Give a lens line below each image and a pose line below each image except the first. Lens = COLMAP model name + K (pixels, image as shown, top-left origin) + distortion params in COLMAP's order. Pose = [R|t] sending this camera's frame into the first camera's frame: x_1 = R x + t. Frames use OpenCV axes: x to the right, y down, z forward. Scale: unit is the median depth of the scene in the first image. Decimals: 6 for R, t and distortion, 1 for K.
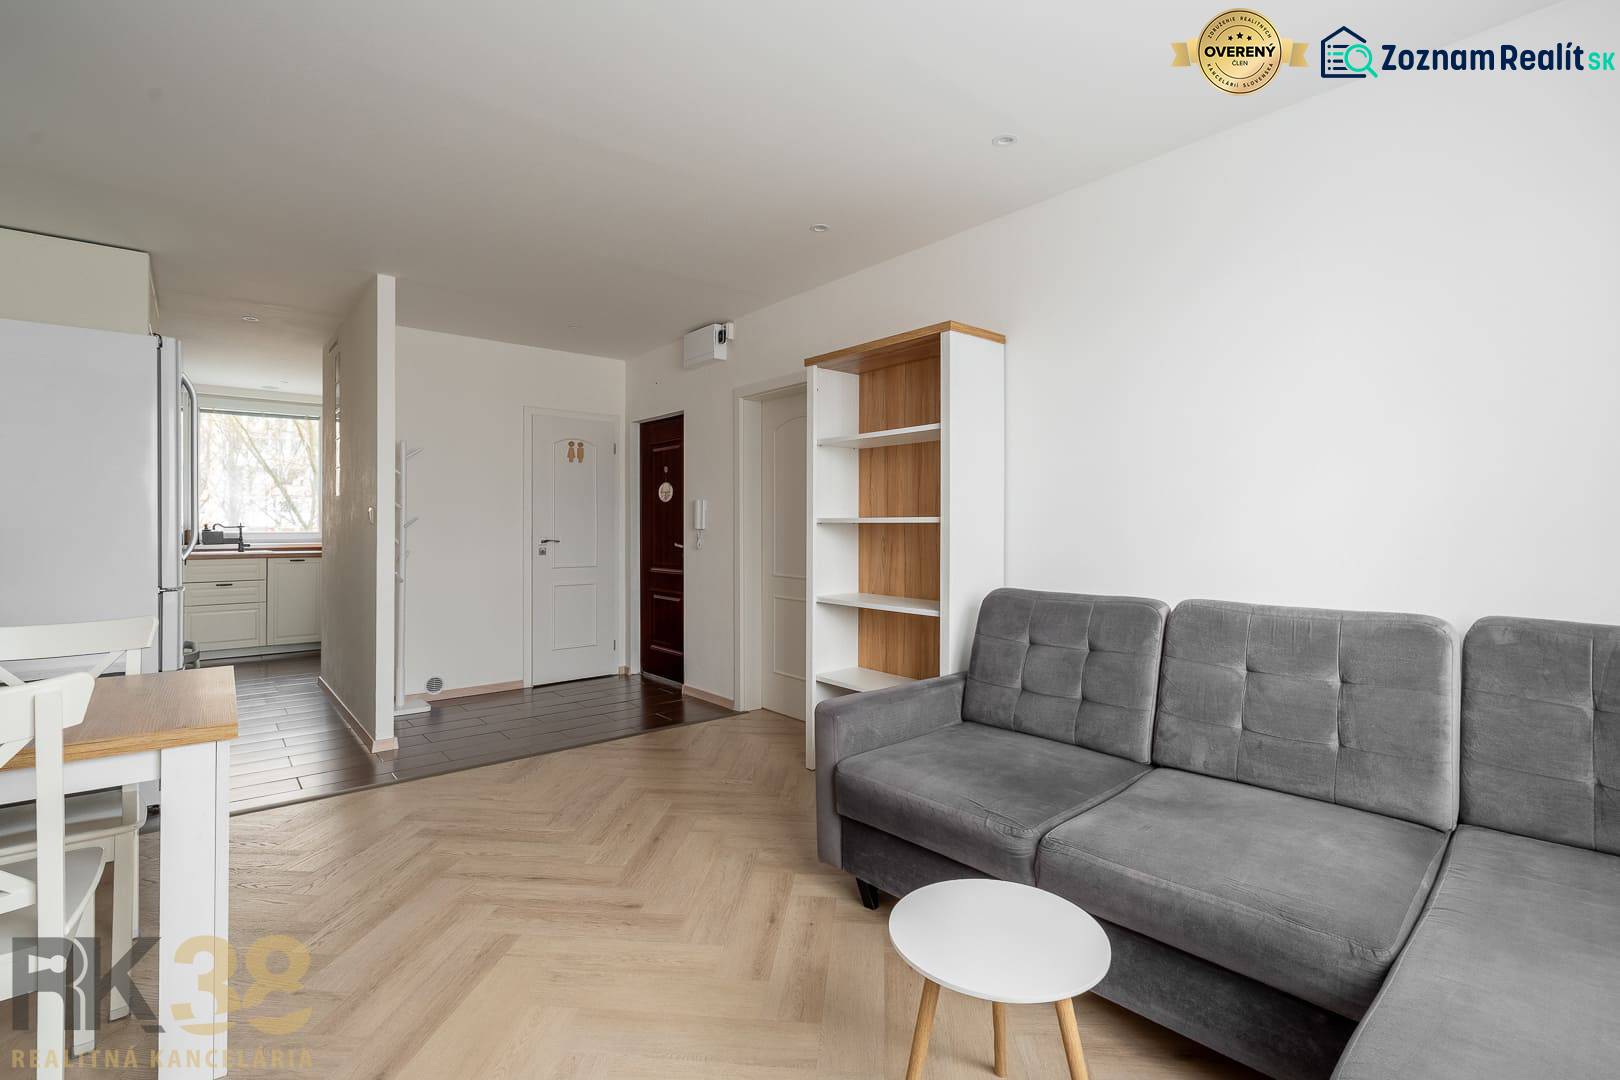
lens RADIAL K [[731.5, 0, 817.7], [0, 731.5, 526.8], [0, 0, 1]] dist [-0.004138, -0.000224]
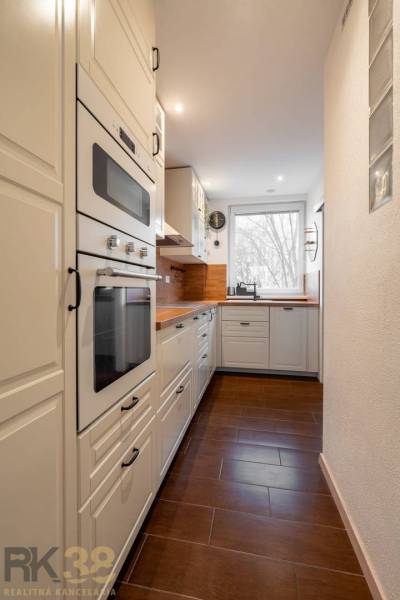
lens RADIAL K [[270.9, 0, 199.1], [0, 270.9, 295.6], [0, 0, 1]] dist [-0.004138, -0.000224]
pose [[0.622301, 0.015434, -0.782626, -0.424784], [-0.004465, 0.999859, 0.016168, 0.014626], [0.782765, -0.006567, 0.622282, 0.561088]]
